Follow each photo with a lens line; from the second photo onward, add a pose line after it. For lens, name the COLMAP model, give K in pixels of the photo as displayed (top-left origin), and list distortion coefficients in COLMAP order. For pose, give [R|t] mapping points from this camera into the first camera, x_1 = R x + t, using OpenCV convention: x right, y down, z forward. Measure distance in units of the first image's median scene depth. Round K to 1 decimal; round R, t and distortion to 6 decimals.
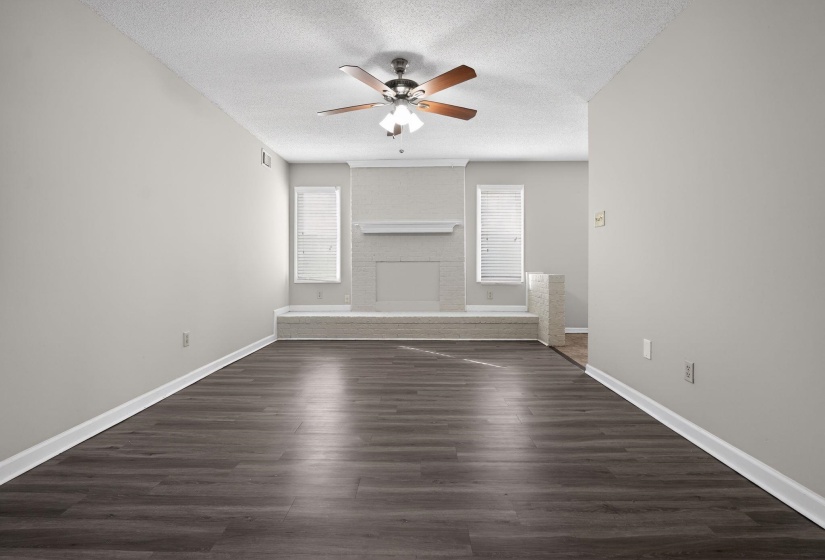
lens RADIAL K [[372.5, 0, 413.3], [0, 372.5, 261.8], [0, 0, 1]] dist [-0.014151, 0.000386]
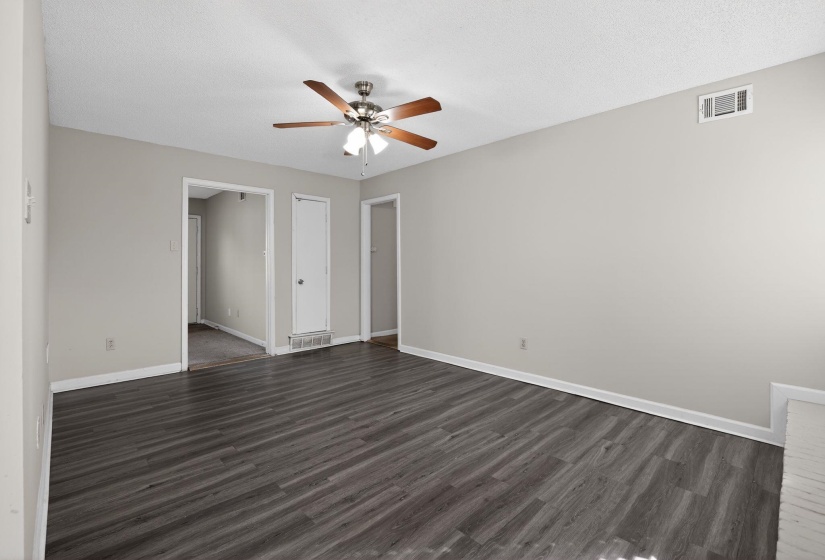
lens RADIAL K [[372.5, 0, 413.5], [0, 372.5, 263.1], [0, 0, 1]] dist [-0.014151, 0.000386]
pose [[-0.707661, -0.000126, -0.706553, 0.316827], [0.008072, 0.999933, -0.008263, -0.030485], [0.706506, -0.011551, -0.707612, 1.001719]]
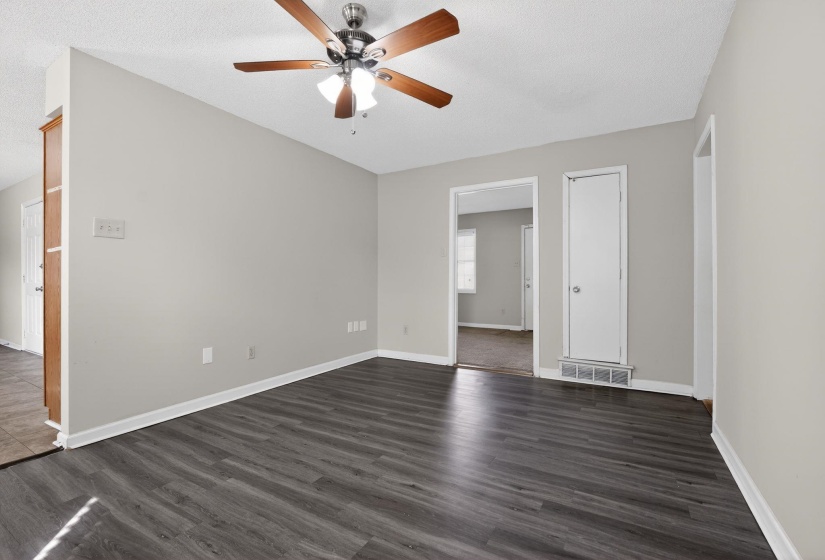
lens RADIAL K [[372.5, 0, 409.6], [0, 372.5, 276.4], [0, 0, 1]] dist [-0.014151, 0.000386]
pose [[-0.869447, 0.006483, 0.493983, -0.273880], [-0.002423, 0.999846, -0.017387, -0.000971], [-0.494020, -0.016315, -0.869297, 0.887417]]
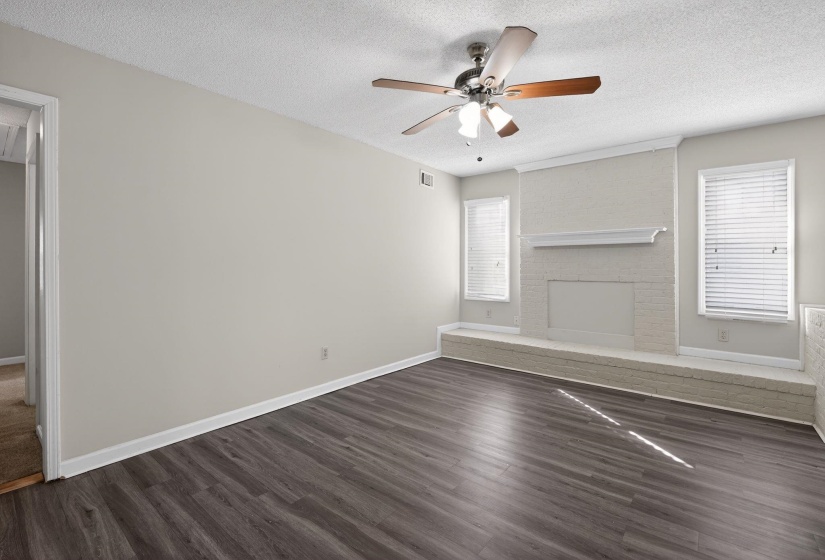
lens RADIAL K [[372.5, 0, 410.9], [0, 372.5, 263.3], [0, 0, 1]] dist [-0.014151, 0.000386]
pose [[0.784252, -0.001546, -0.620440, 0.193996], [0.001811, 0.999998, -0.000202, -0.042423], [0.620440, -0.000965, 0.784254, 0.161747]]
